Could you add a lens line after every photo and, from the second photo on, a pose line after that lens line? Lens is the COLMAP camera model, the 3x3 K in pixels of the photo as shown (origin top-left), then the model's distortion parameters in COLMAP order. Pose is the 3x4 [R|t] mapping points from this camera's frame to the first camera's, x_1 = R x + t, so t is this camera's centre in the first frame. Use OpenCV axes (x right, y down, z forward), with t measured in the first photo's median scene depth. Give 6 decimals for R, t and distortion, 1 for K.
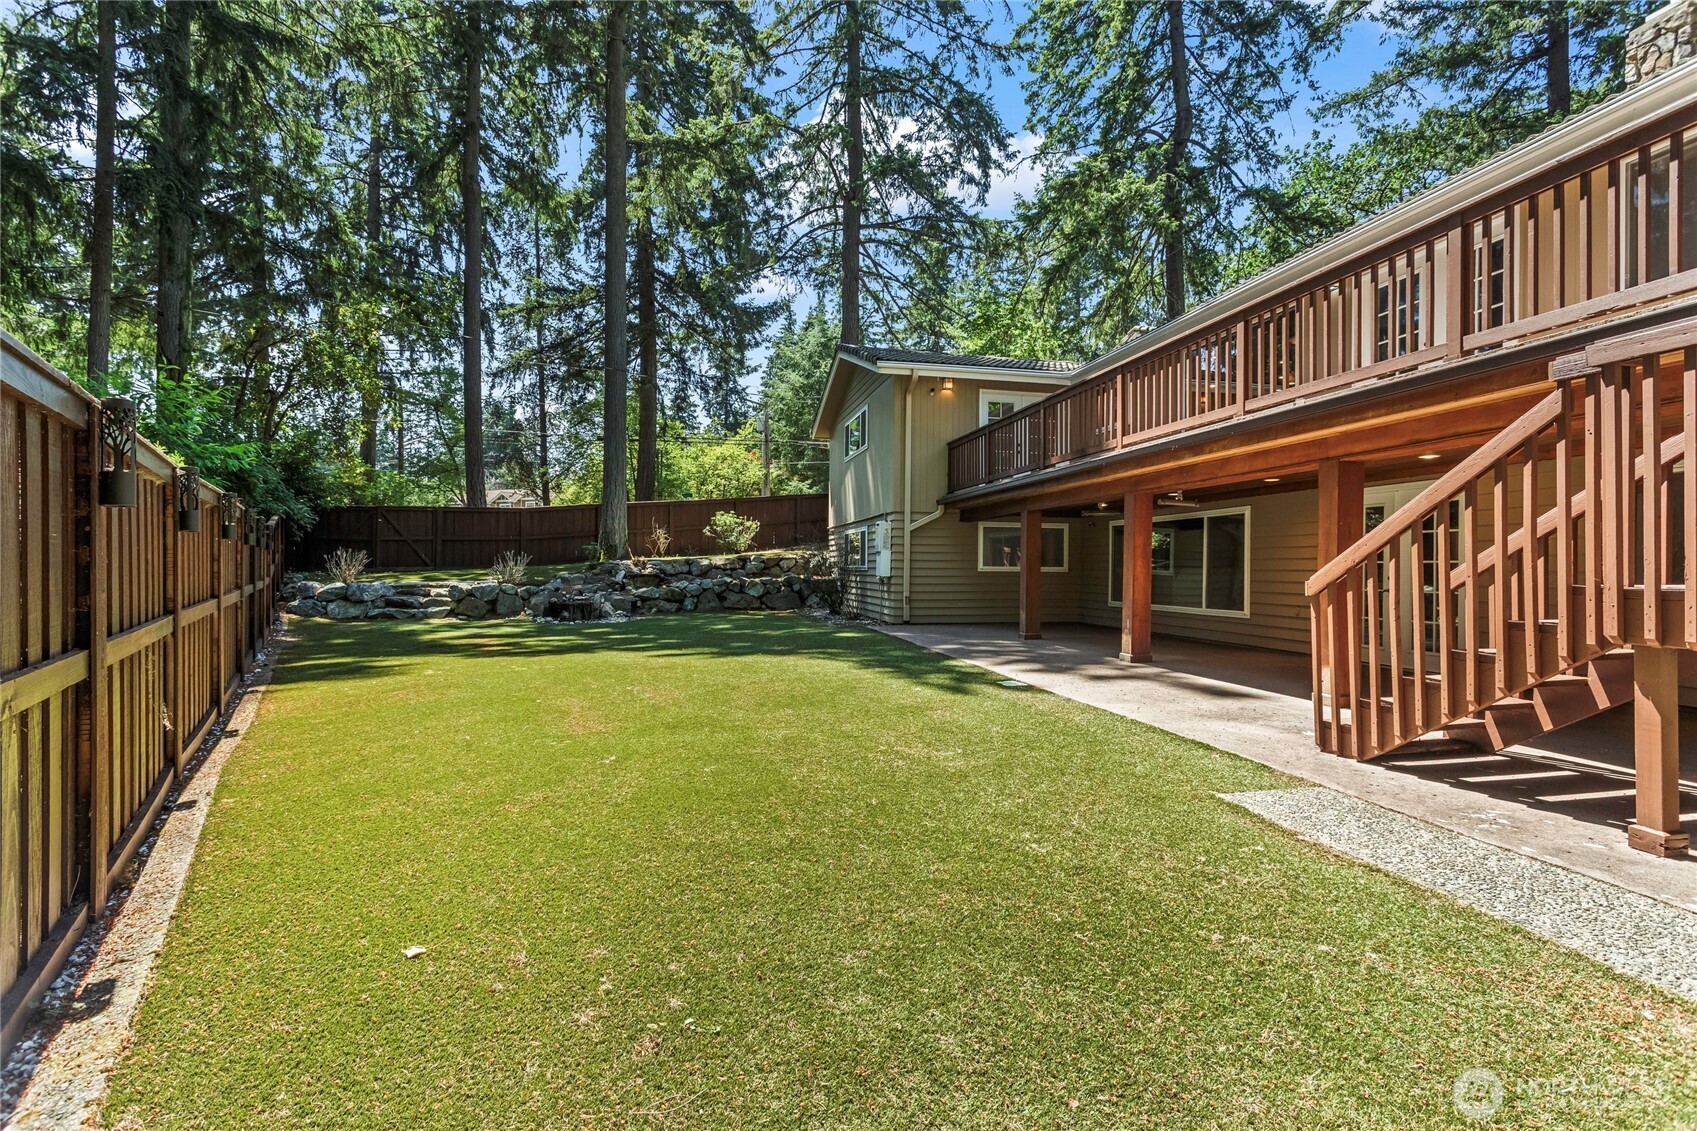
lens RADIAL K [[804.2, 0, 849.3], [0, 804.2, 566.1], [0, 0, 1]] dist [0.004280, 0.002852]
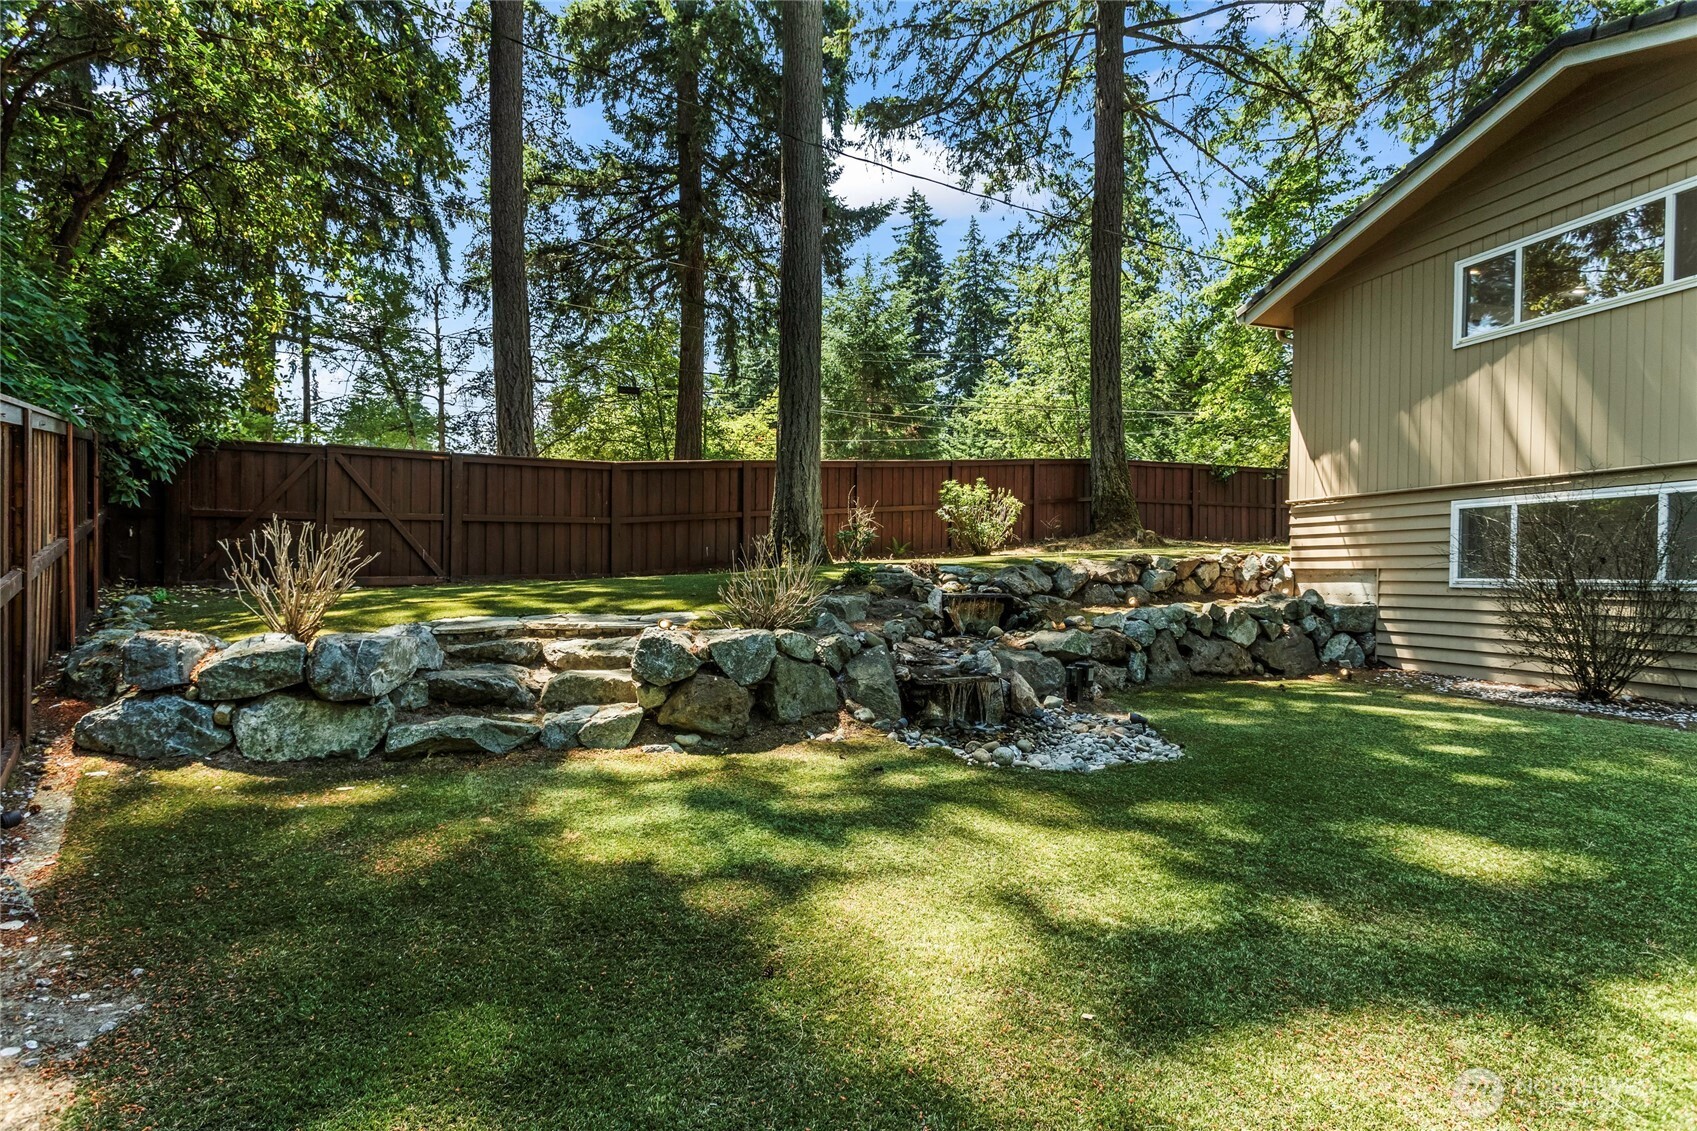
lens RADIAL K [[804.2, 0, 843.9], [0, 804.2, 578.0], [0, 0, 1]] dist [0.004280, 0.002852]
pose [[0.993959, 0.002750, 0.109714, -0.435490], [-0.003163, 0.999989, 0.003589, -0.001137], [-0.109703, -0.003914, 0.993957, 0.649344]]
